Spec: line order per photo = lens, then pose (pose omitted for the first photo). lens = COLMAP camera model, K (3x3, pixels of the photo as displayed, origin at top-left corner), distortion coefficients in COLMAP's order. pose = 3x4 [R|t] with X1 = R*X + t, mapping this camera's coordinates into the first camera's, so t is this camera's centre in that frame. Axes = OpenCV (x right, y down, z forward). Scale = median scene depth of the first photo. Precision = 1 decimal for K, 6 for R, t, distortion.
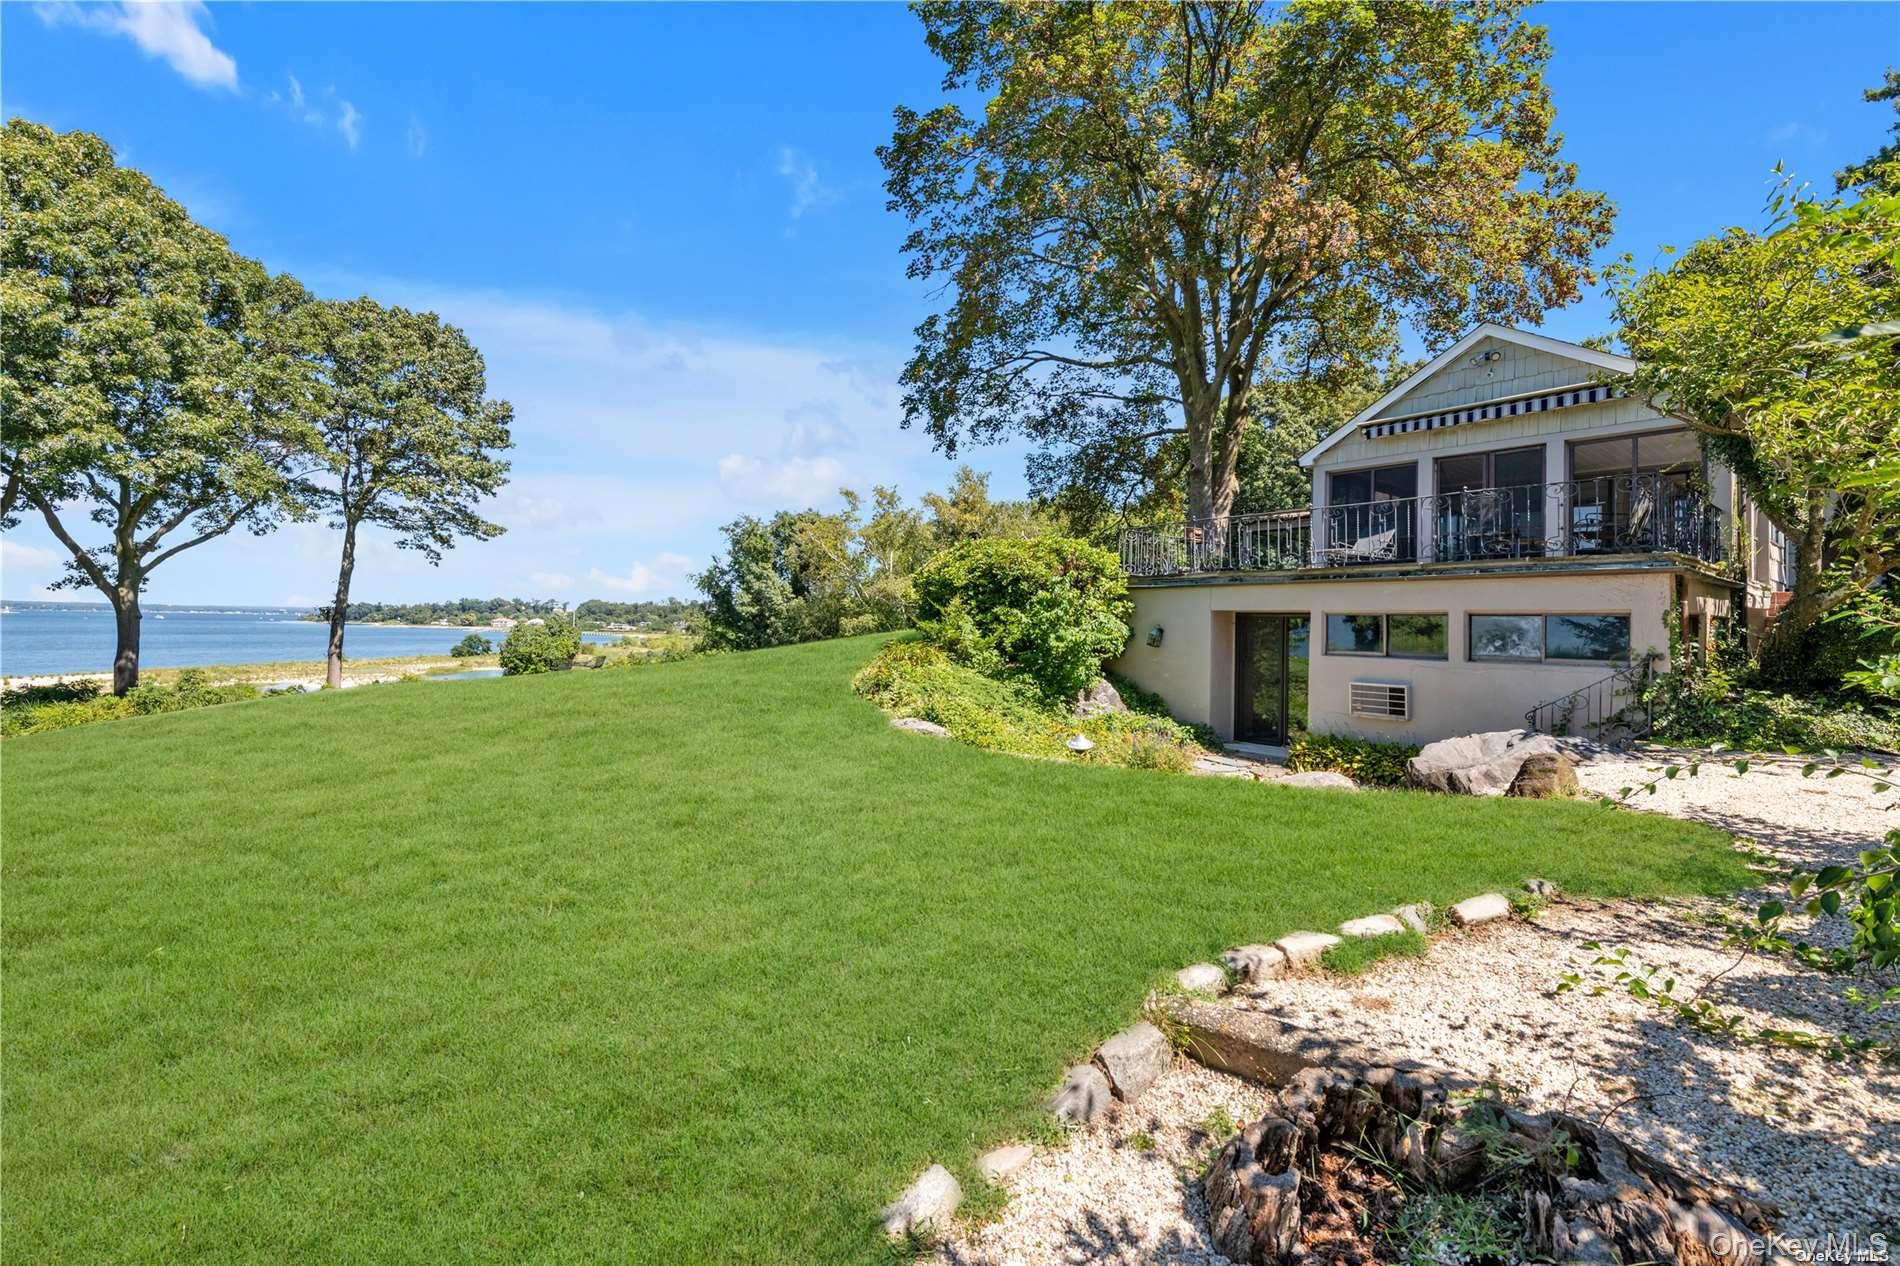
lens RADIAL K [[836.7, 0, 956.5], [0, 836.7, 611.7], [0, 0, 1]] dist [0.014232, -0.000092]
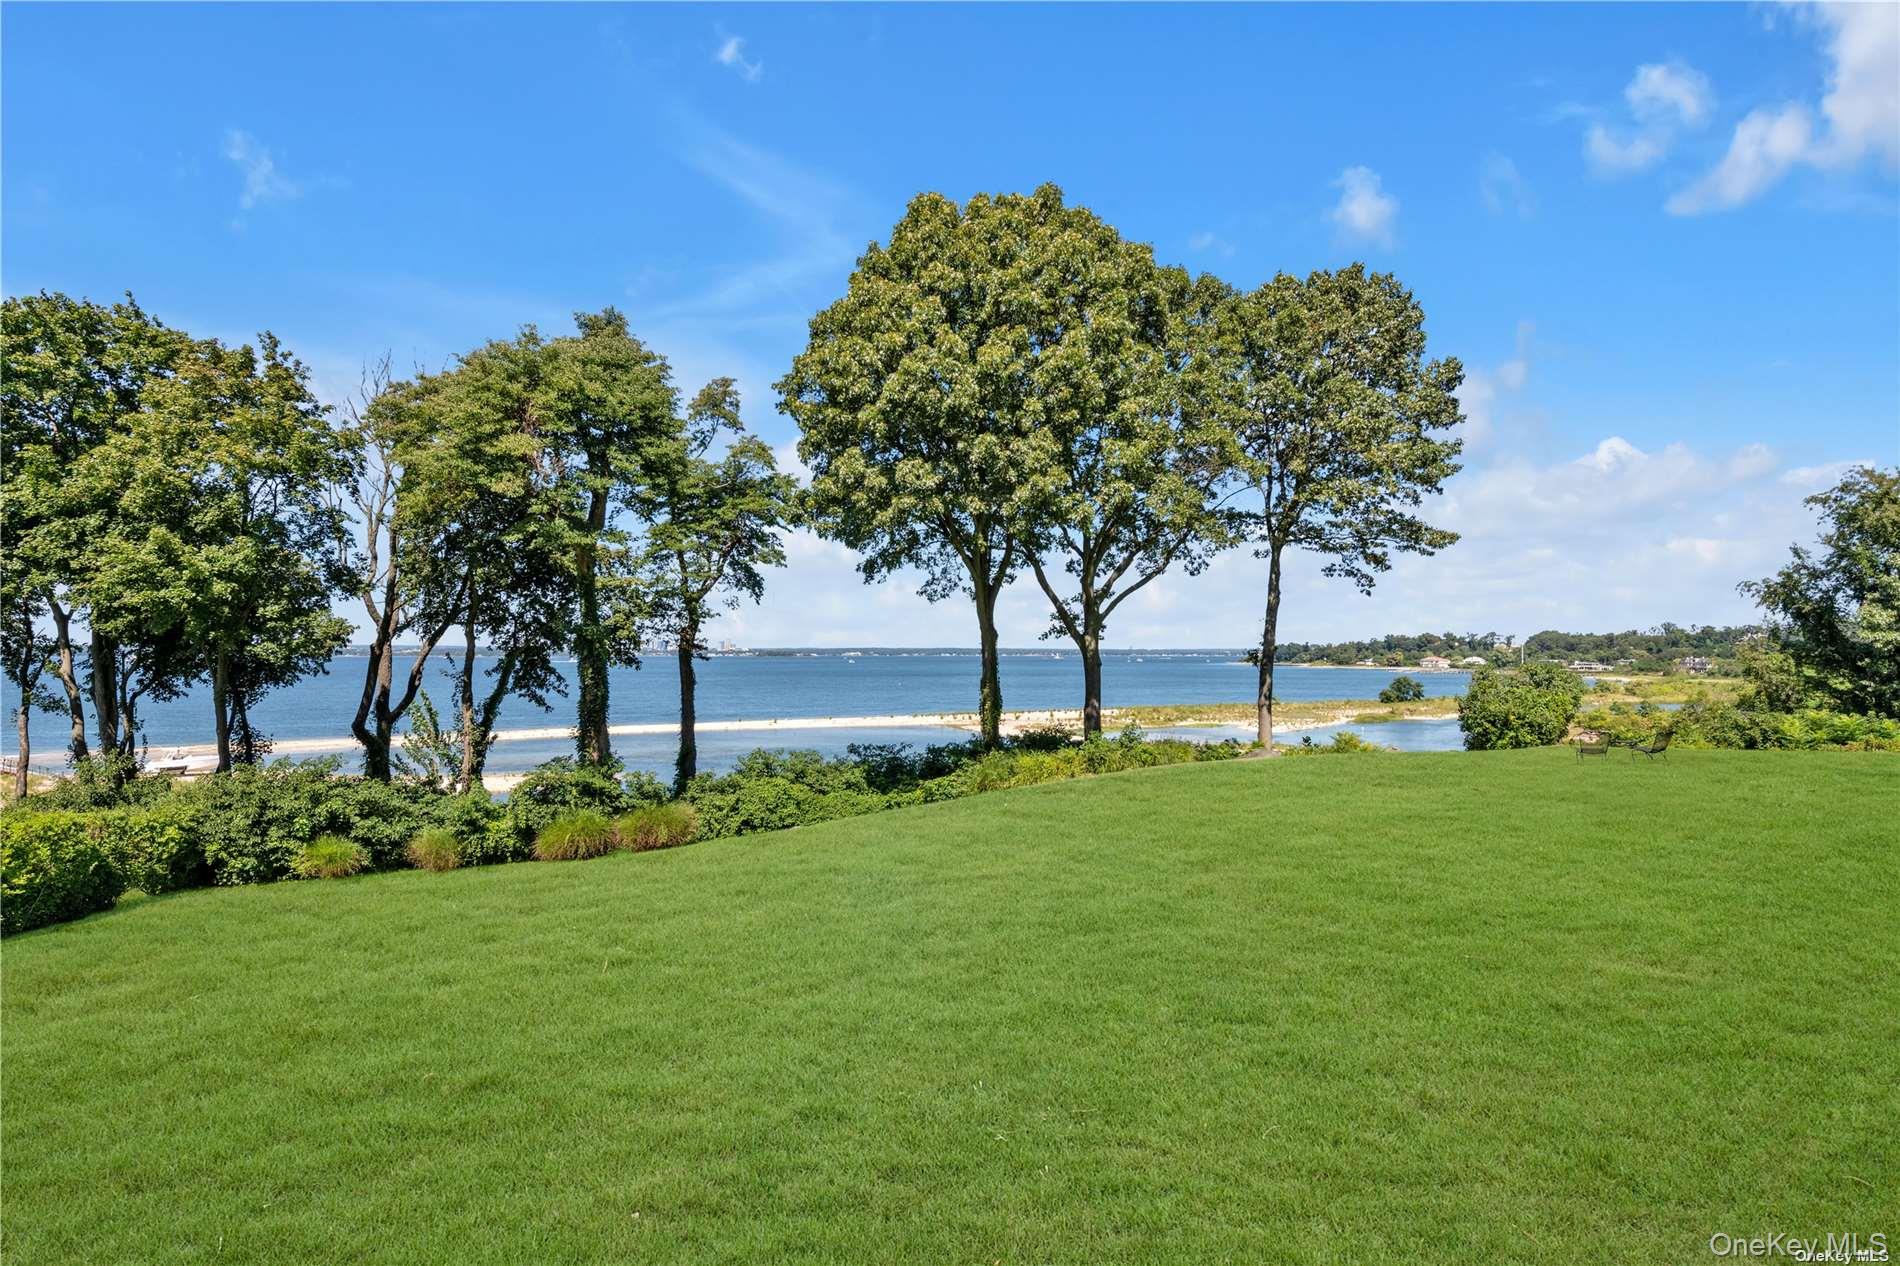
lens RADIAL K [[1008.2, 0, 950.0], [0, 1008.2, 633.0], [0, 0, 1]] dist [-0.000791, -0.001387]
pose [[0.588718, -0.035937, -0.807540, -0.110980], [0.023699, 0.999349, -0.027196, -0.002807], [0.807991, -0.003128, 0.589186, 0.160081]]
